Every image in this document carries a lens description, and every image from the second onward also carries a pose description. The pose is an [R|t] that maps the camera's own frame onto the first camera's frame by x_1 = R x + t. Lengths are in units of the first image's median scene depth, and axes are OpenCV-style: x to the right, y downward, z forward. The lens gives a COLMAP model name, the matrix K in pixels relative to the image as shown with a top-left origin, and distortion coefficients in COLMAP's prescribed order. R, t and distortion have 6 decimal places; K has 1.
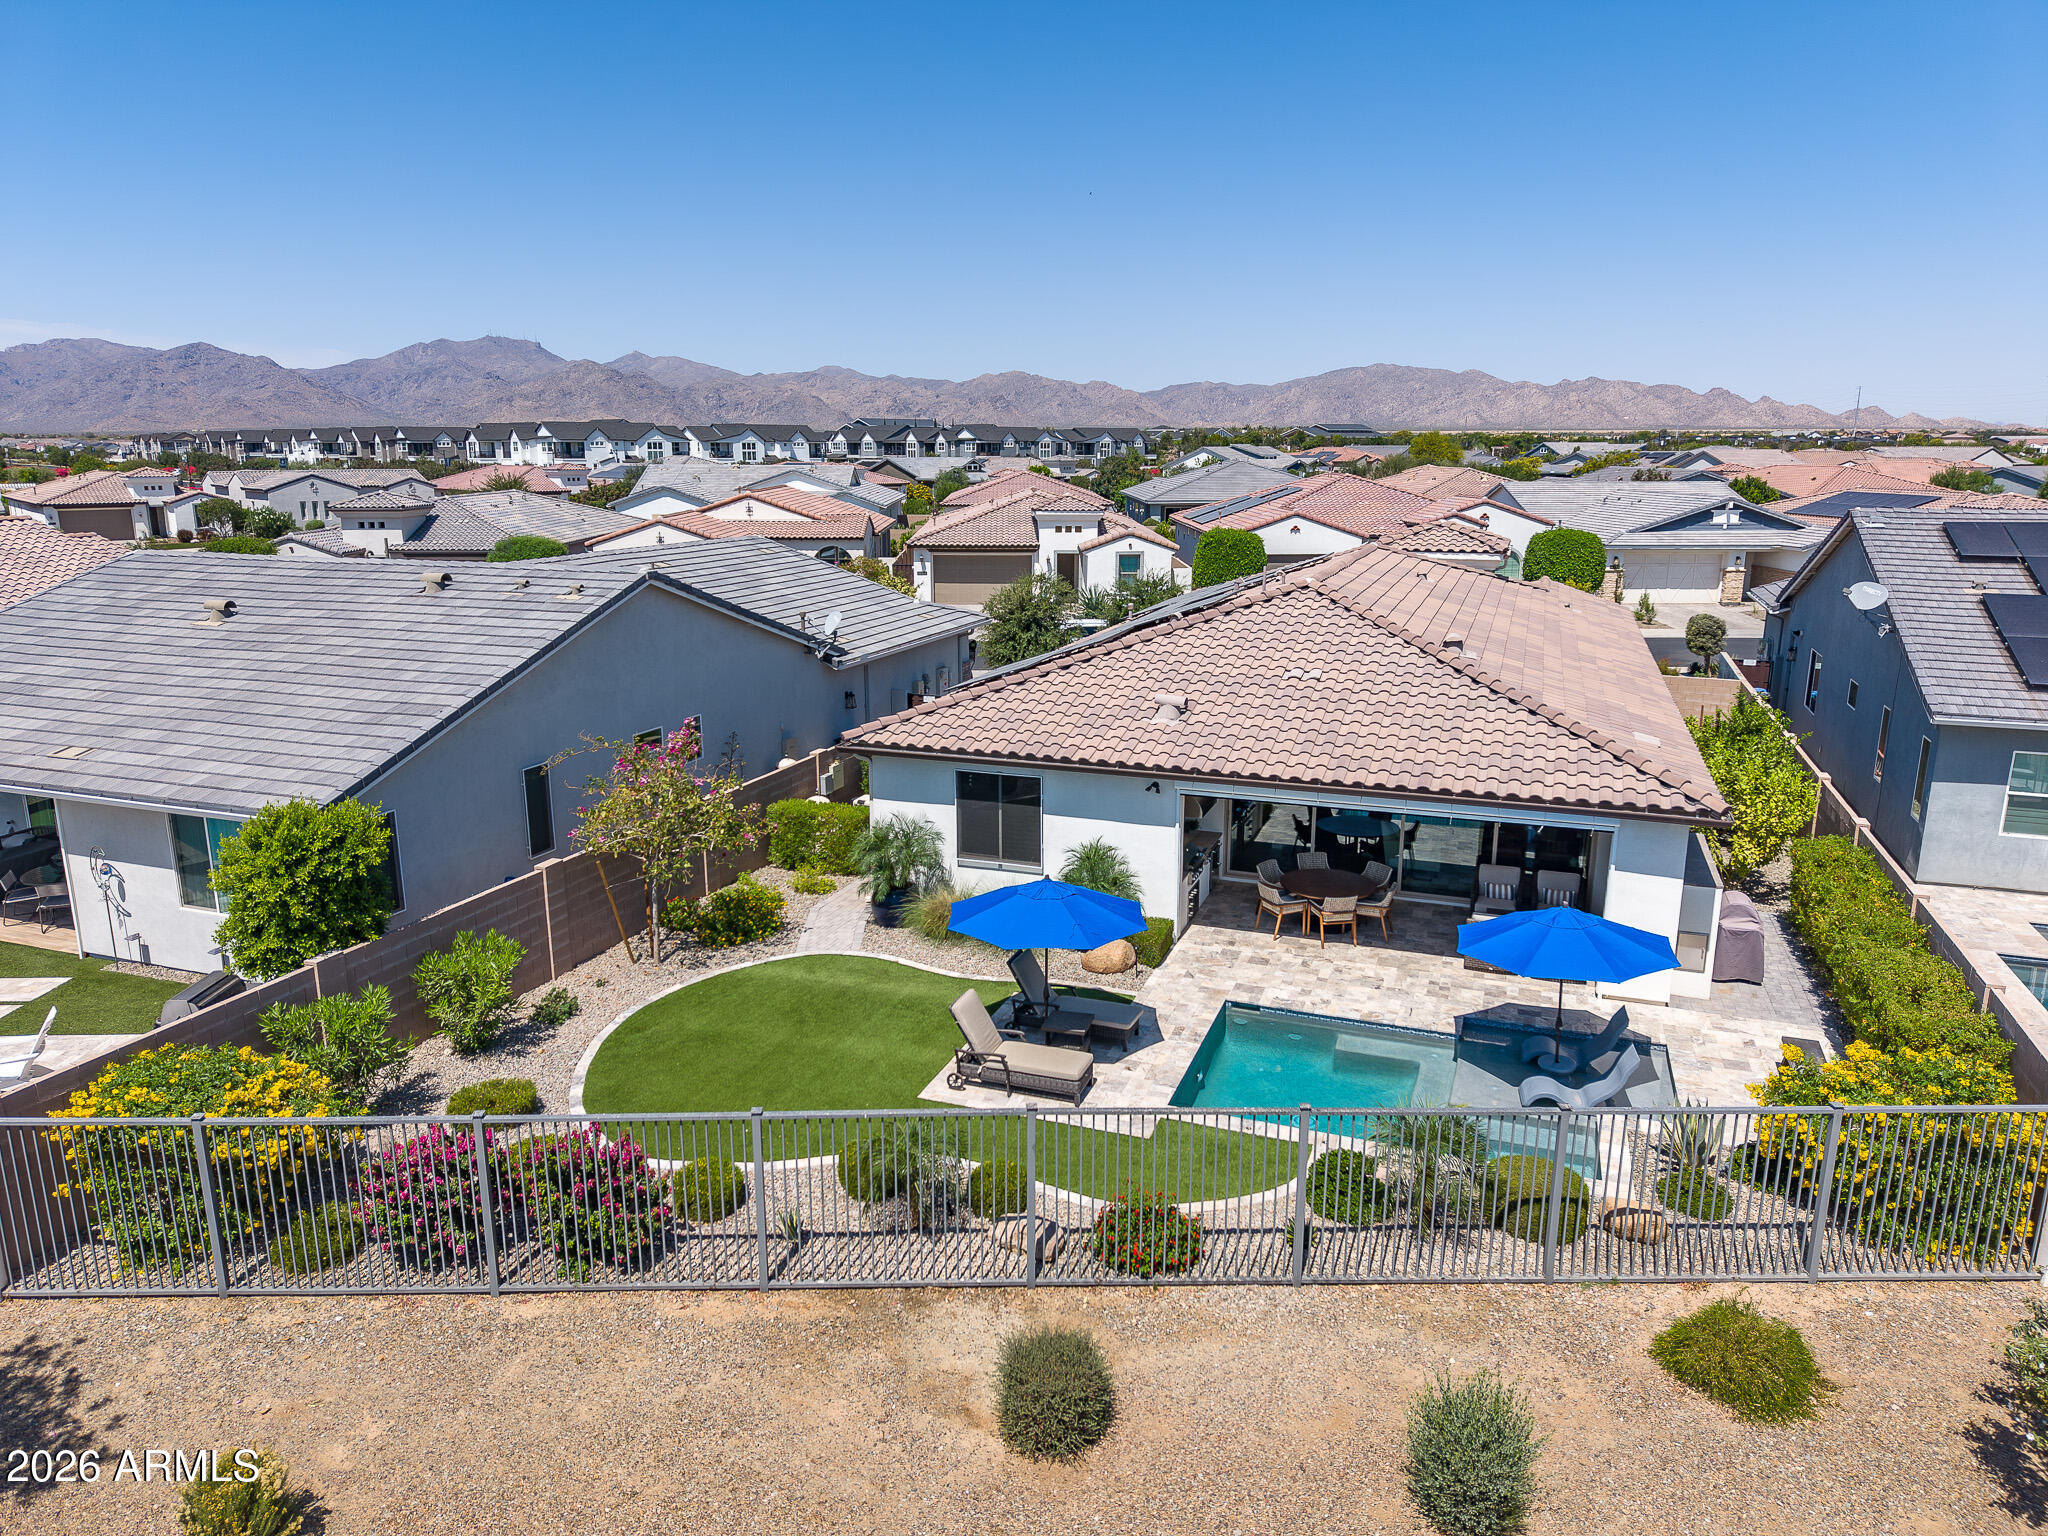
lens RADIAL K [[1359.2, 0, 1024.0], [0, 1359.2, 768.0], [0, 0, 1]] dist [0.057215, -0.071133]
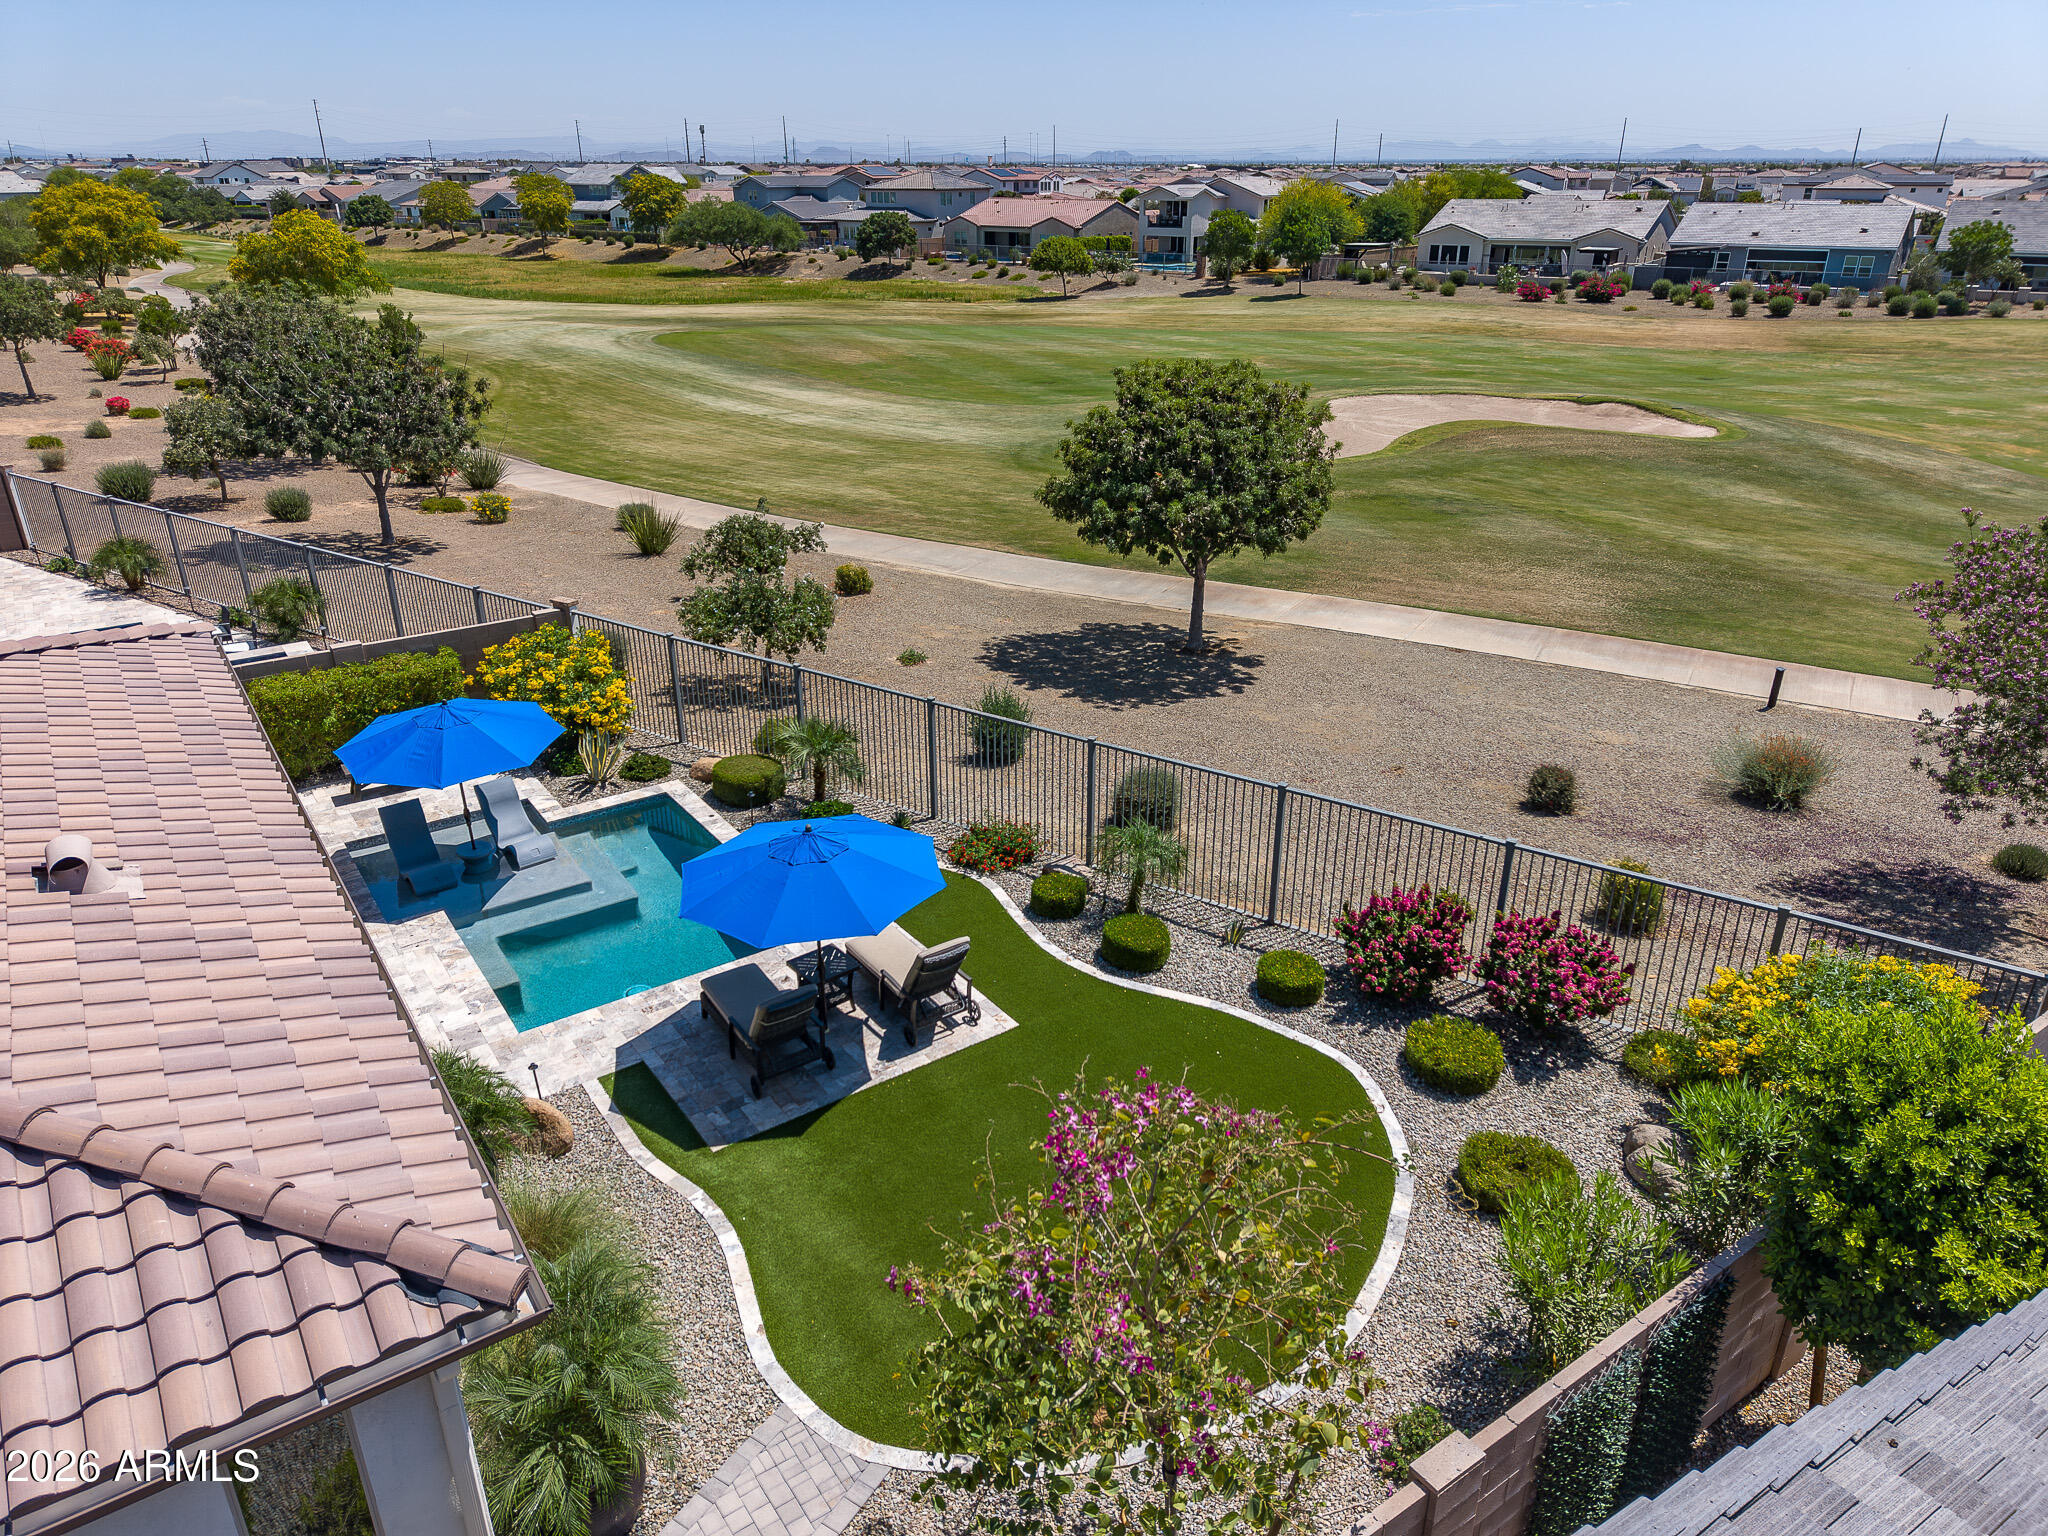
lens RADIAL K [[1359.2, 0, 1024.0], [0, 1359.2, 768.0], [0, 0, 1]] dist [0.057215, -0.071133]
pose [[-0.822230, -0.227230, 0.521828, -0.390935], [0.136694, 0.811171, 0.568610, -0.300707], [-0.552497, 0.538859, -0.635908, 1.159206]]
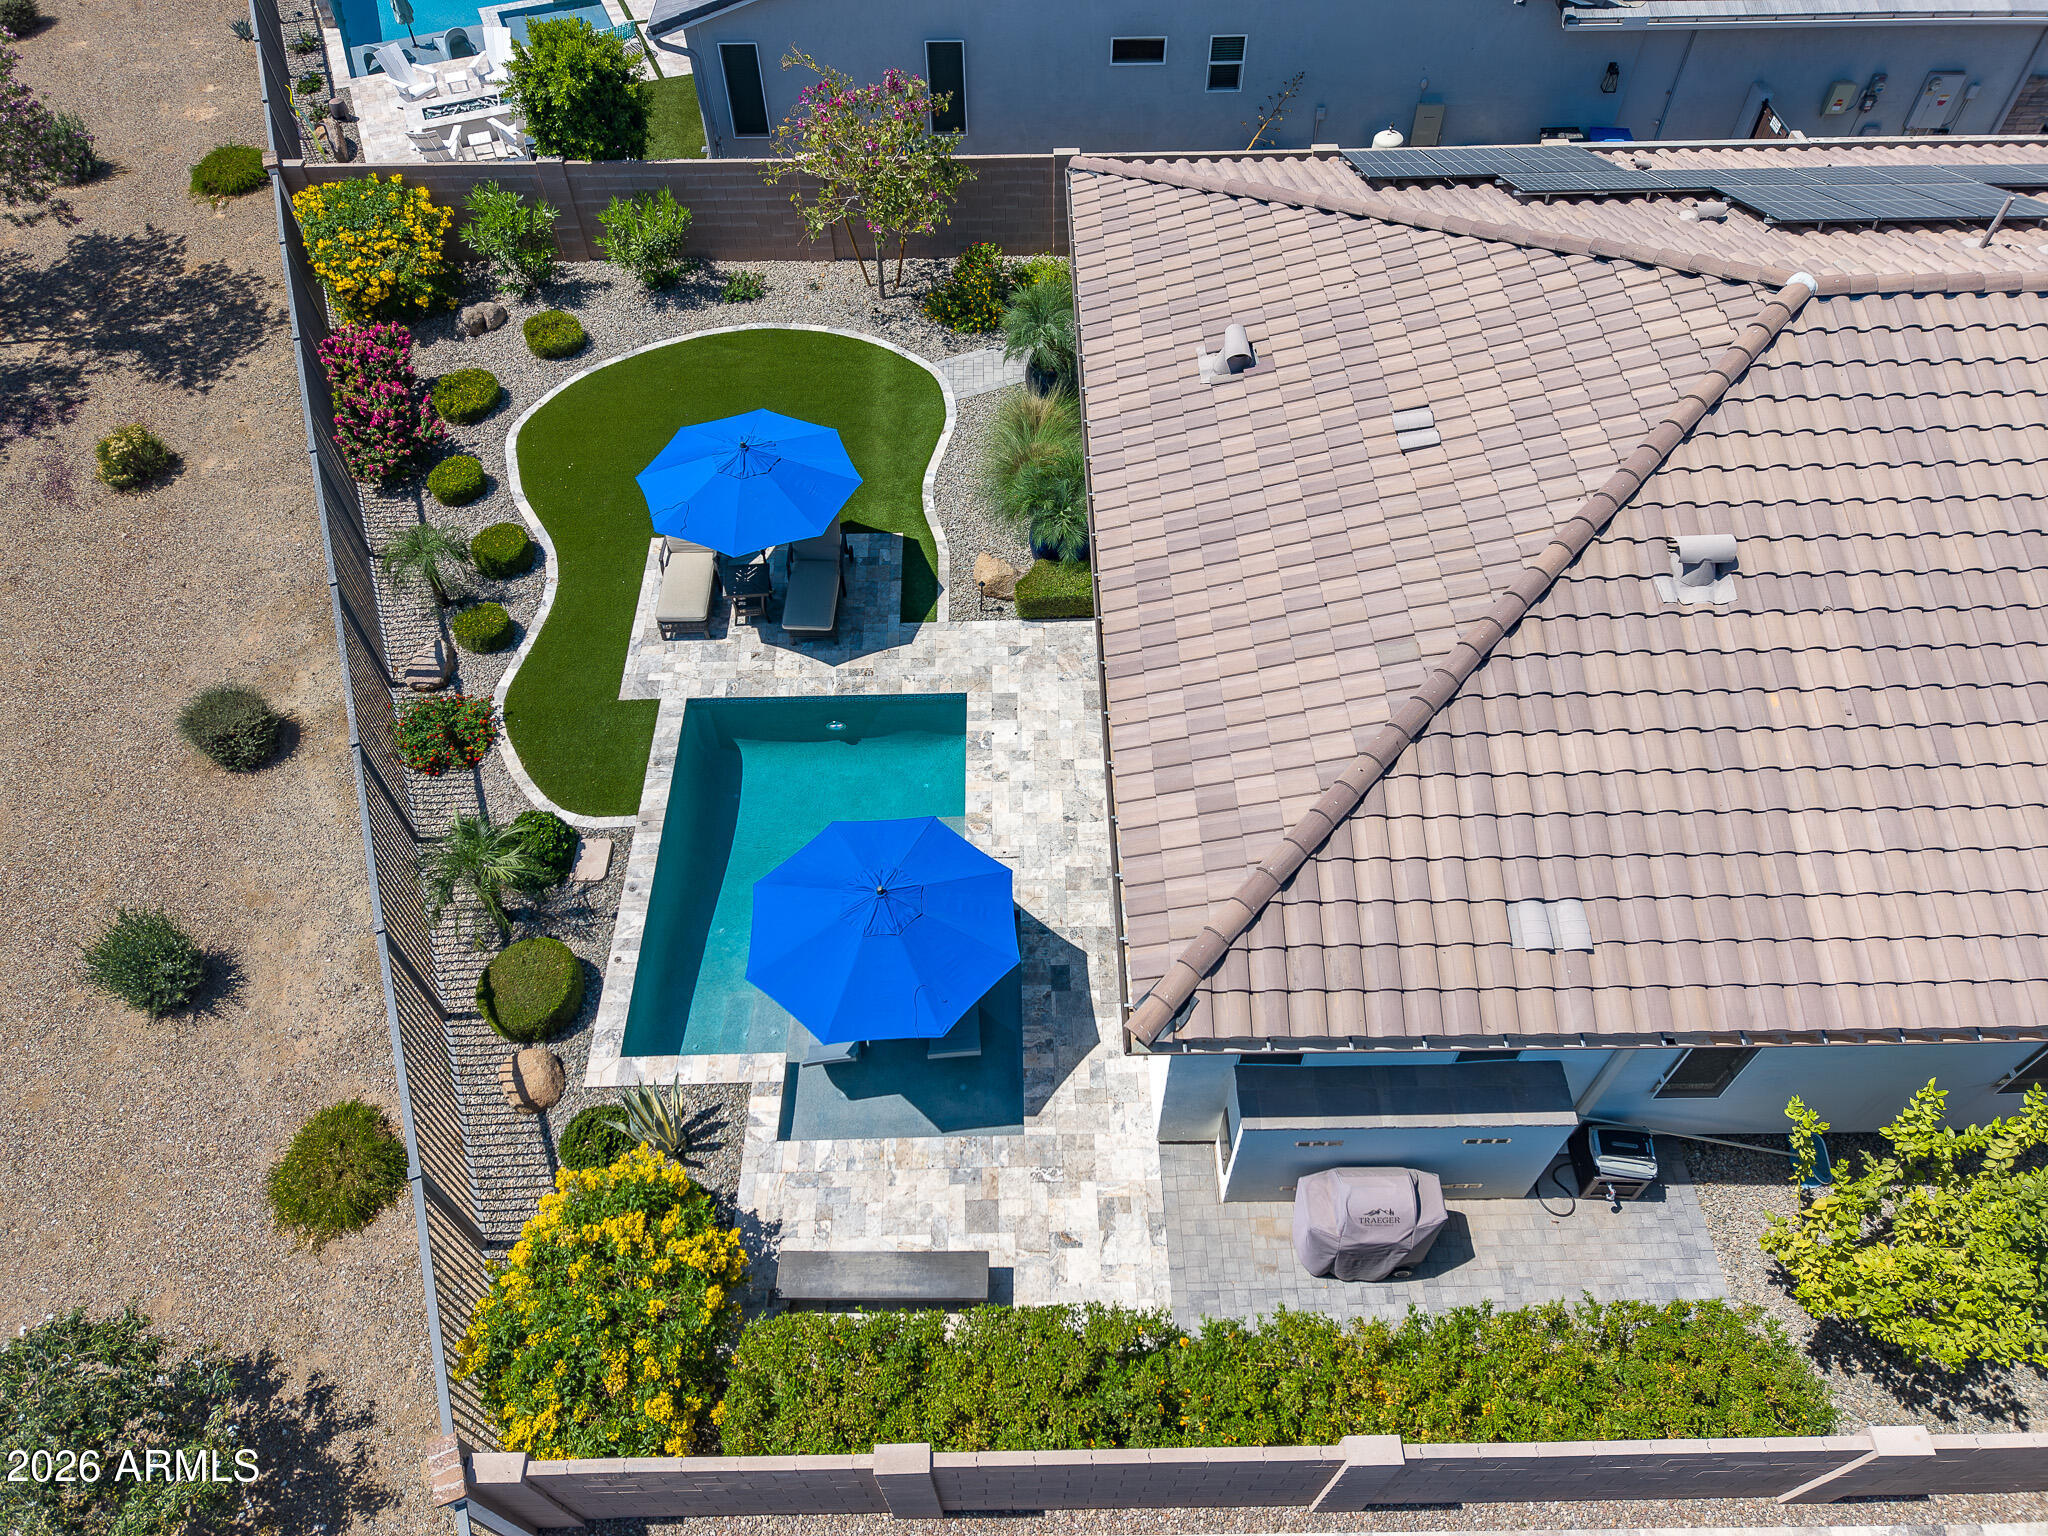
lens RADIAL K [[1359.2, 0, 1024.0], [0, 1359.2, 768.0], [0, 0, 1]] dist [0.057215, -0.071133]
pose [[0.365646, 0.730116, -0.577263, 0.648709], [-0.205909, 0.668297, 0.714829, -0.393460], [0.907692, -0.142511, 0.394698, 0.643278]]
